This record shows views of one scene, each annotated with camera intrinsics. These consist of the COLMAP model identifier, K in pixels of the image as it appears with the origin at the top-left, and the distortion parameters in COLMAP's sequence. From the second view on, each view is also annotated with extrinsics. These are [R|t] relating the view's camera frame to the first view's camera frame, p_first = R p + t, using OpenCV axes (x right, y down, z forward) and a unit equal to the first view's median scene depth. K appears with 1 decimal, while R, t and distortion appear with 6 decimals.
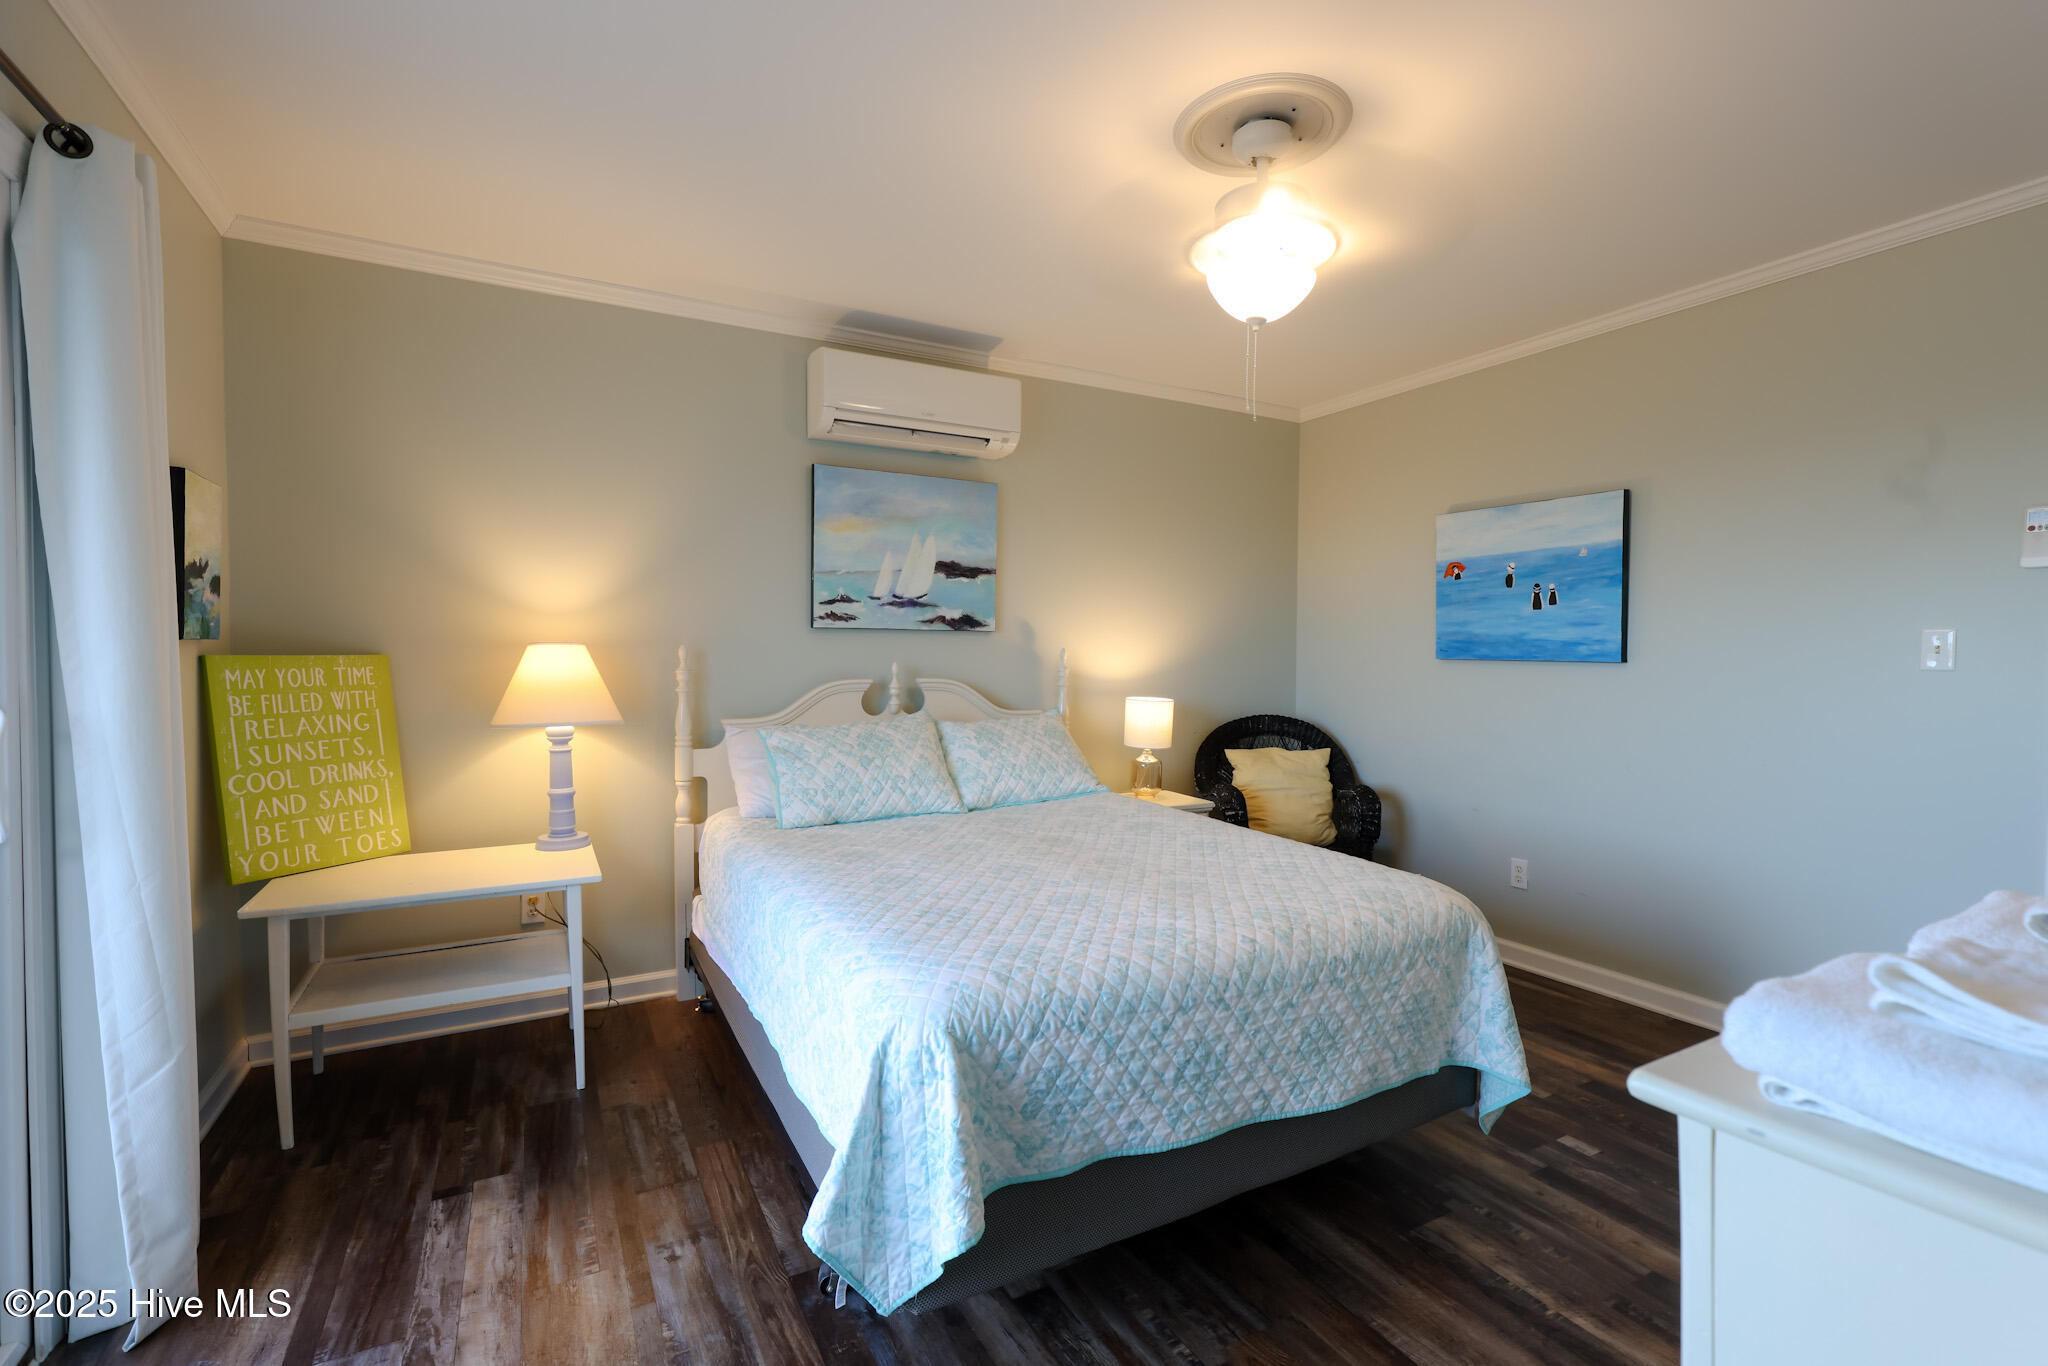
lens RADIAL K [[922.1, 0, 1045.9], [0, 922.1, 682.8], [0, 0, 1]] dist [0.000103, -0.000304]
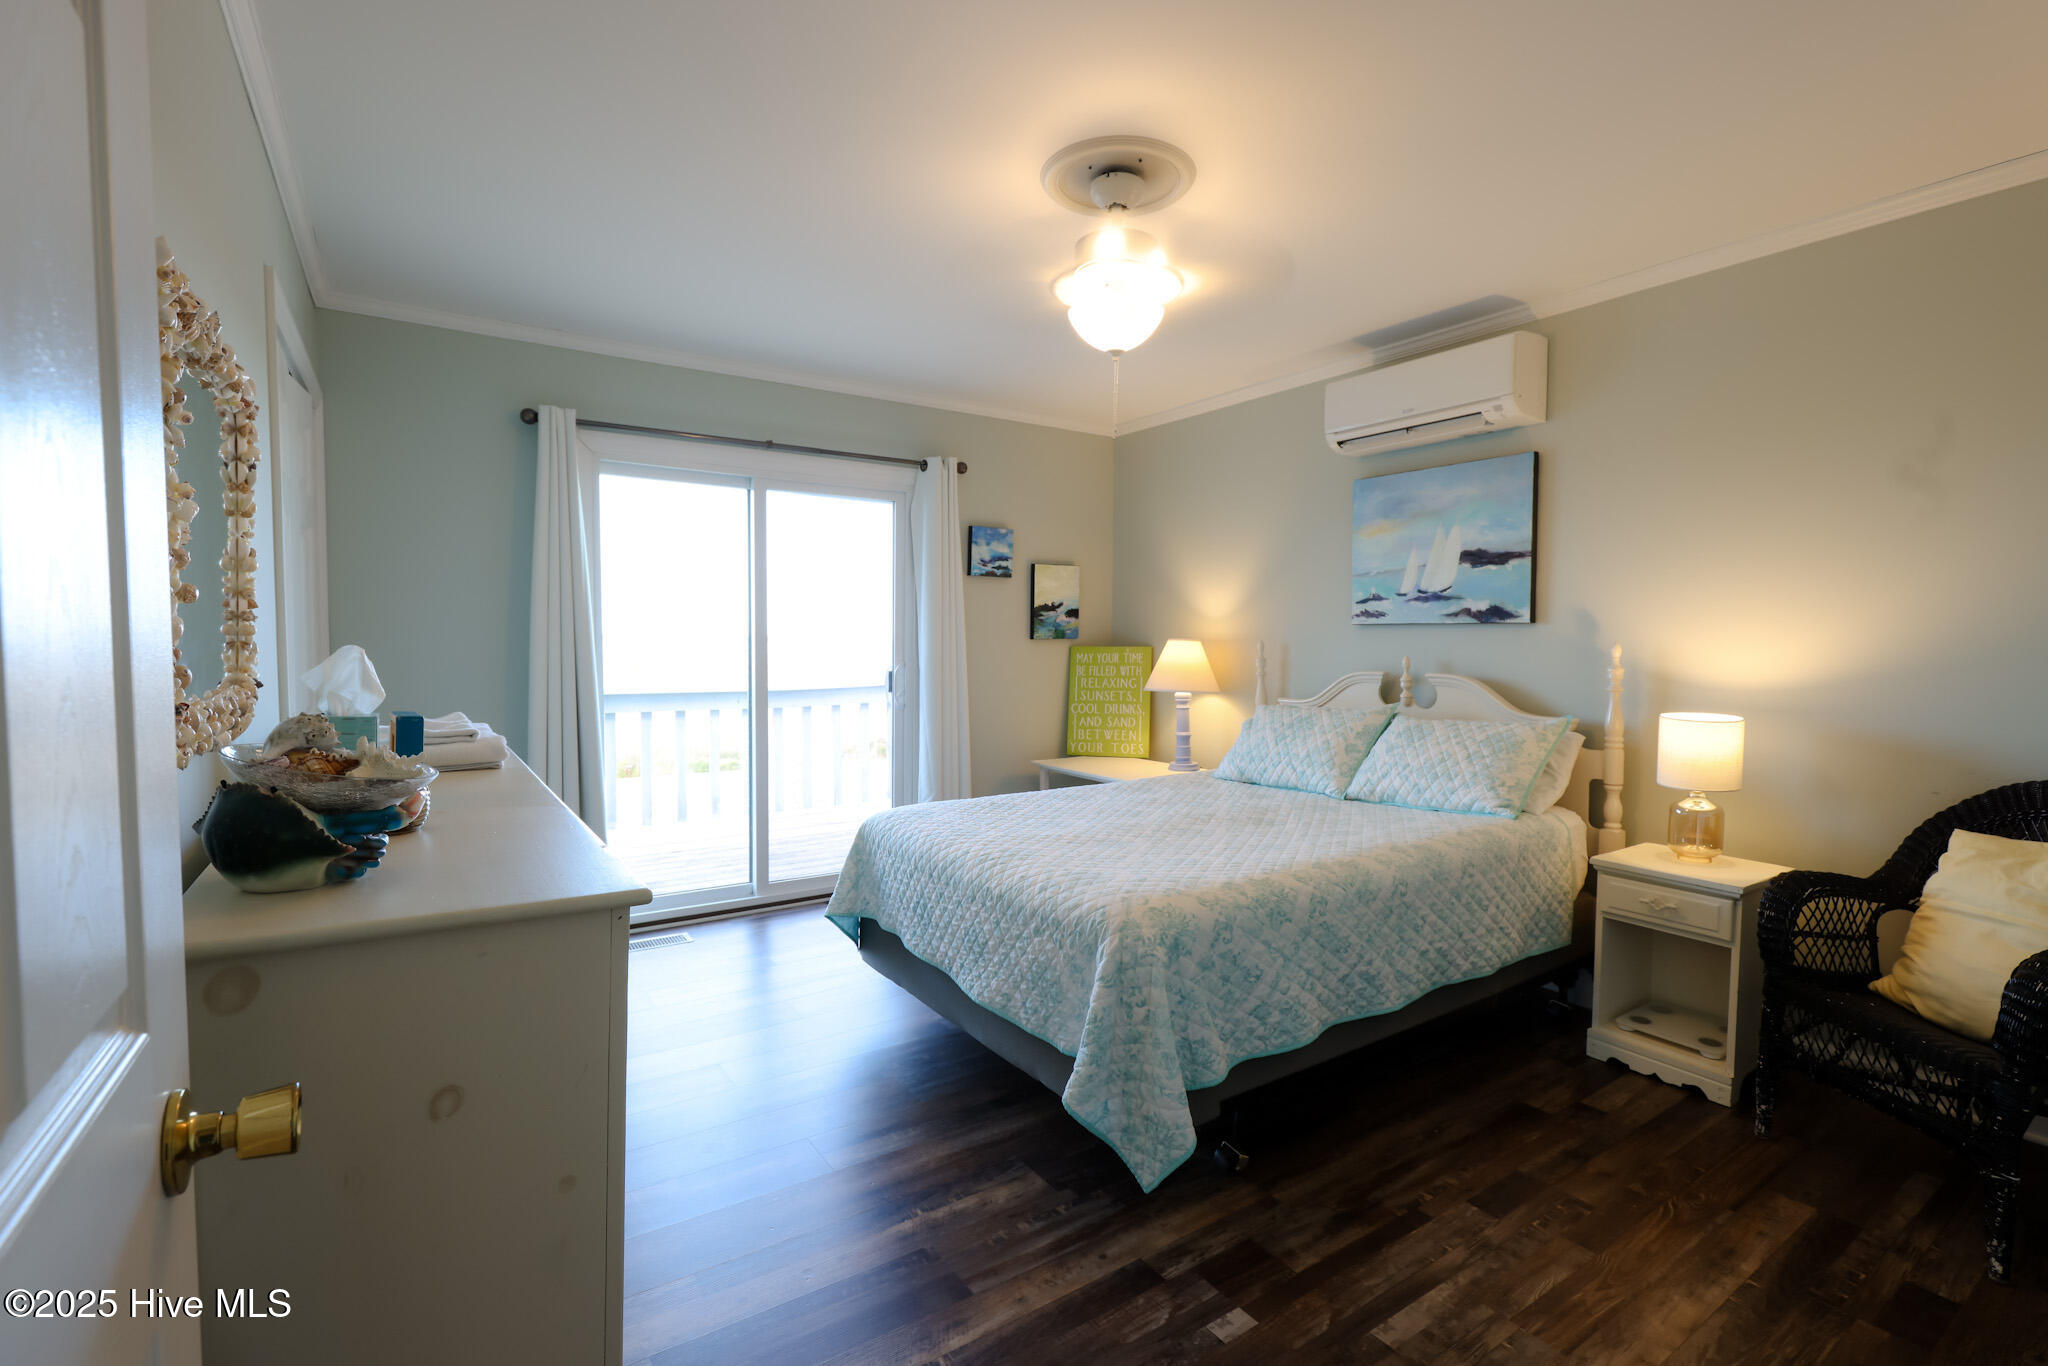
lens RADIAL K [[926.7, 0, 1041.6], [0, 926.7, 686.1], [0, 0, 1]] dist [0.000195, -0.000722]
pose [[0.091657, 0.046187, -0.994719, 0.848169], [-0.035875, 0.998428, 0.043053, -0.019413], [0.995144, 0.031740, 0.093170, 0.511084]]
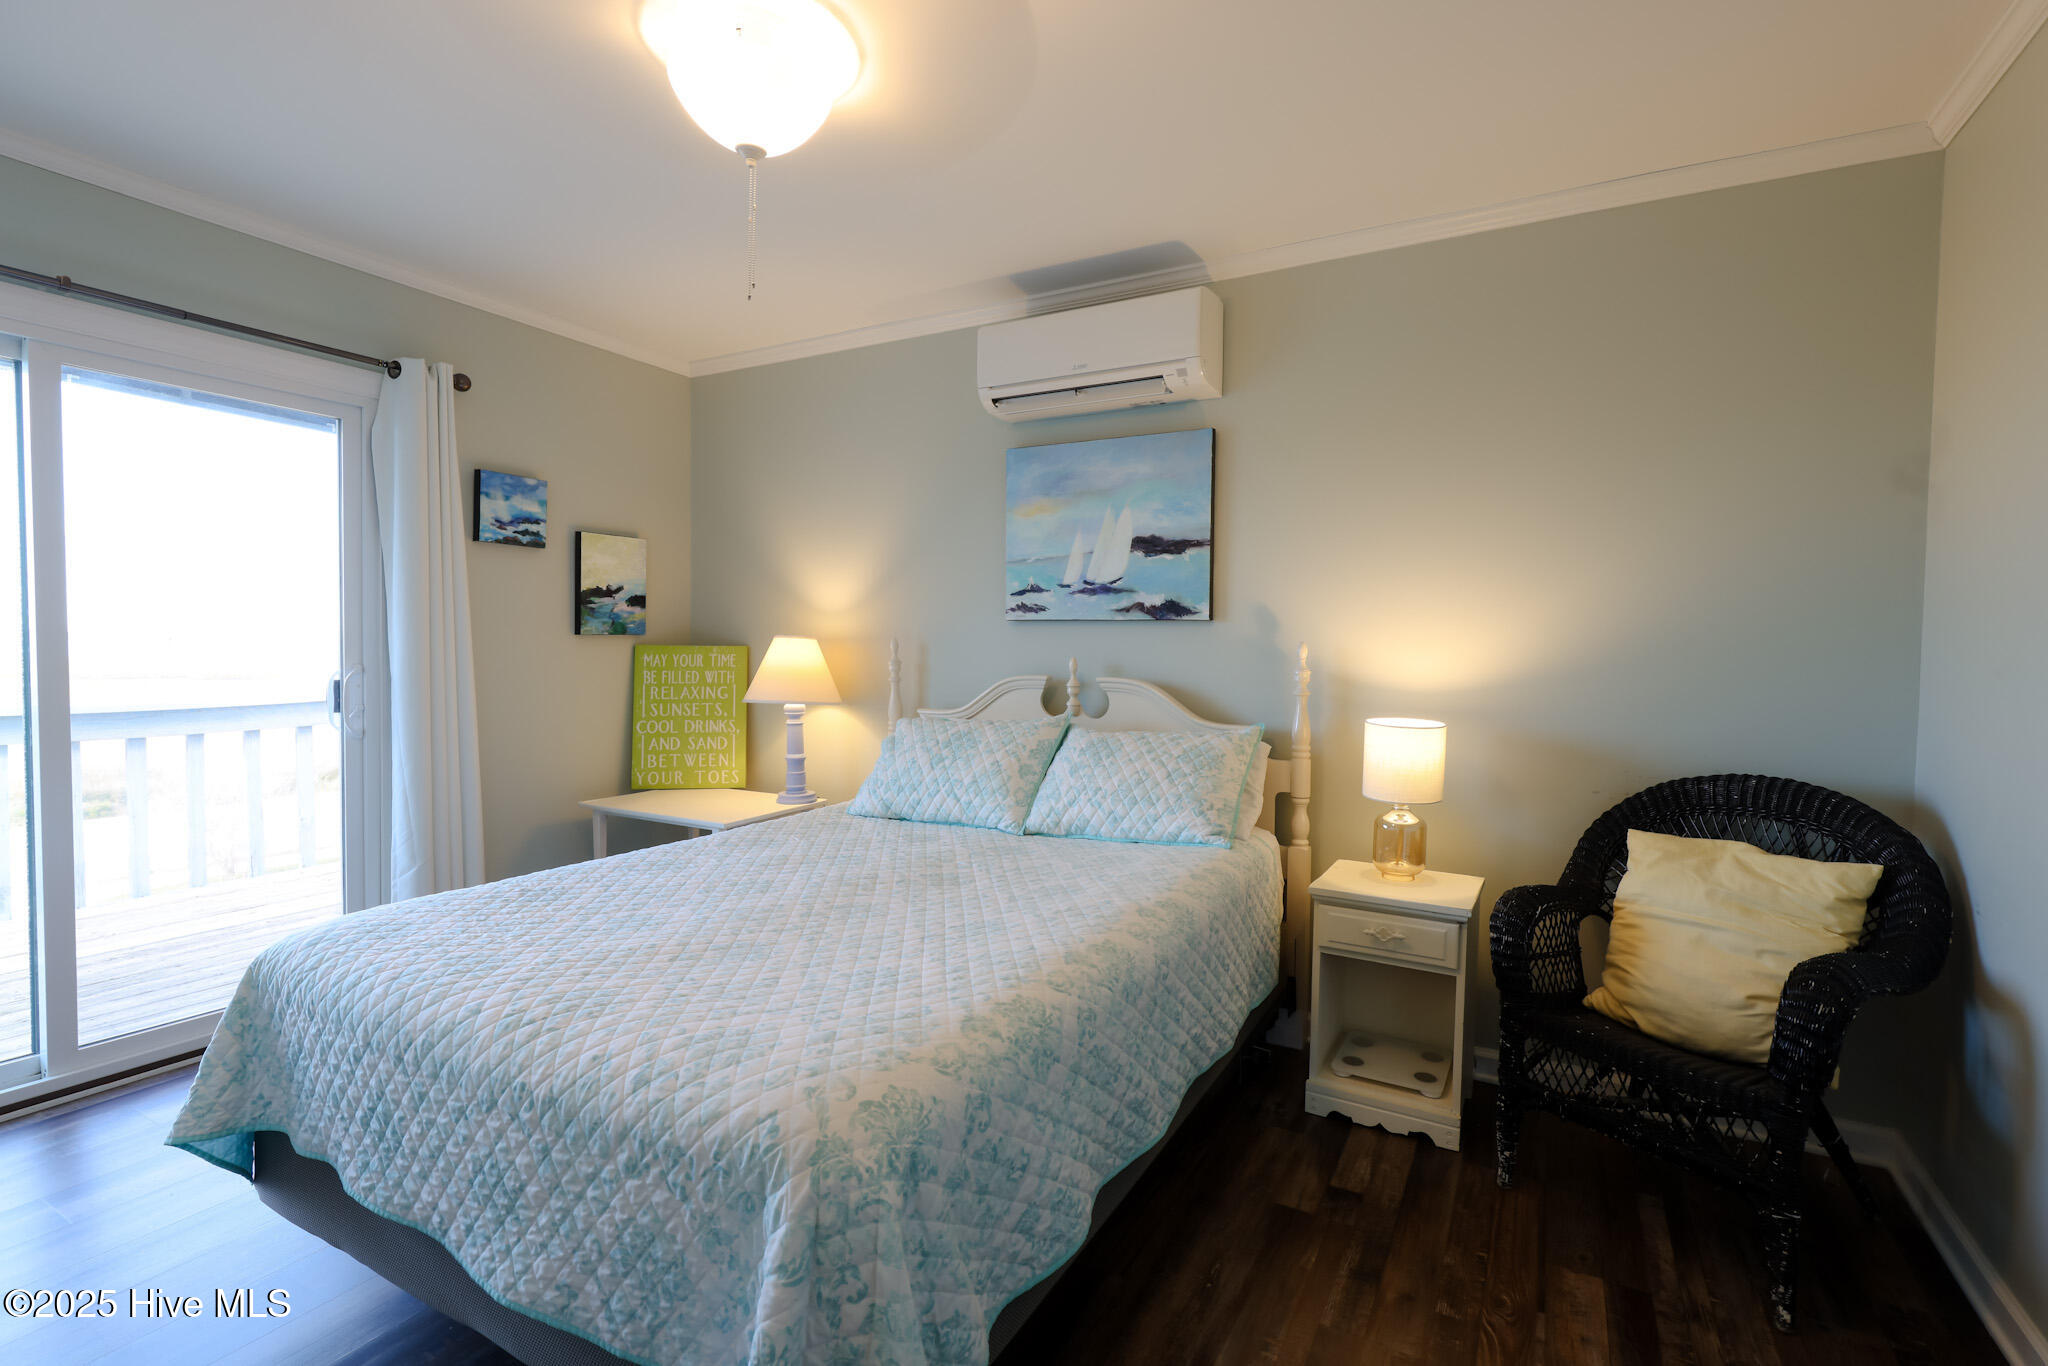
lens RADIAL K [[926.7, 0, 1041.6], [0, 926.7, 686.1], [0, 0, 1]] dist [0.000195, -0.000722]
pose [[0.530865, 0.037198, -0.846640, 0.583839], [-0.037172, 0.999097, 0.020589, -0.012461], [0.846641, 0.020541, 0.531768, 0.515572]]
